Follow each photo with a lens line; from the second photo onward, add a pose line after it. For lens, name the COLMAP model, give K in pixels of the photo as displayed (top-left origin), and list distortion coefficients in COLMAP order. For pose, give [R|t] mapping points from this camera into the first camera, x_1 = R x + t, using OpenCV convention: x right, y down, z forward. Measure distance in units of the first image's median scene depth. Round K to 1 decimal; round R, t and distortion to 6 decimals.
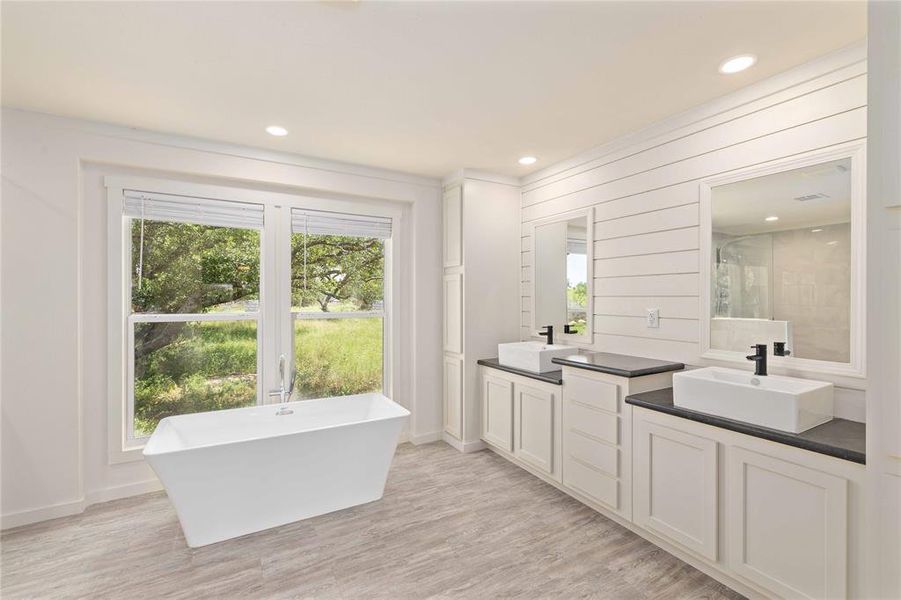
lens RADIAL K [[397.1, 0, 448.6], [0, 397.1, 299.0], [0, 0, 1]] dist [0.003477, 0.000403]
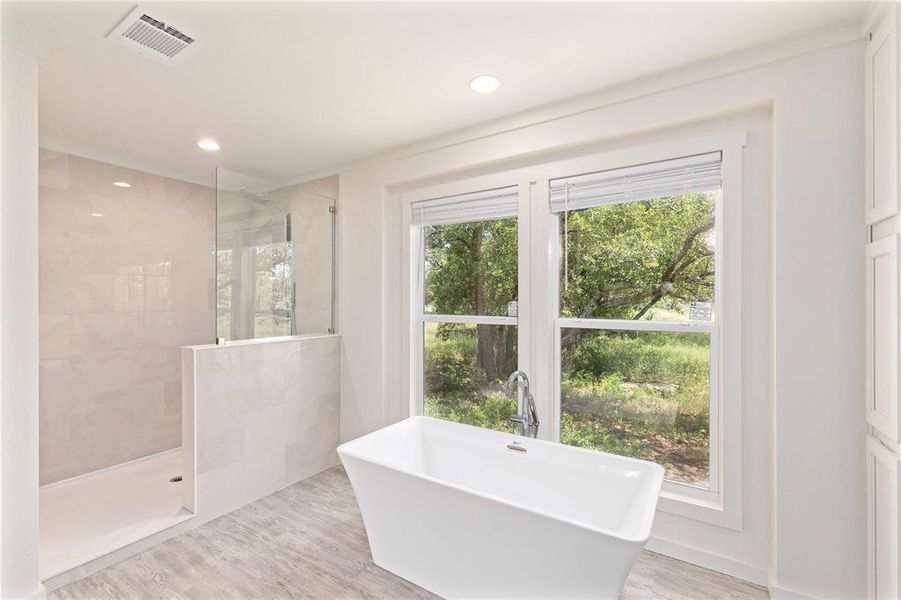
lens RADIAL K [[397.1, 0, 448.6], [0, 397.1, 299.0], [0, 0, 1]] dist [0.003477, 0.000403]
pose [[0.451991, -0.004025, -0.892013, 0.199941], [0.001292, 0.999992, -0.003858, 0.000124], [0.892021, 0.000592, 0.451993, 0.509789]]
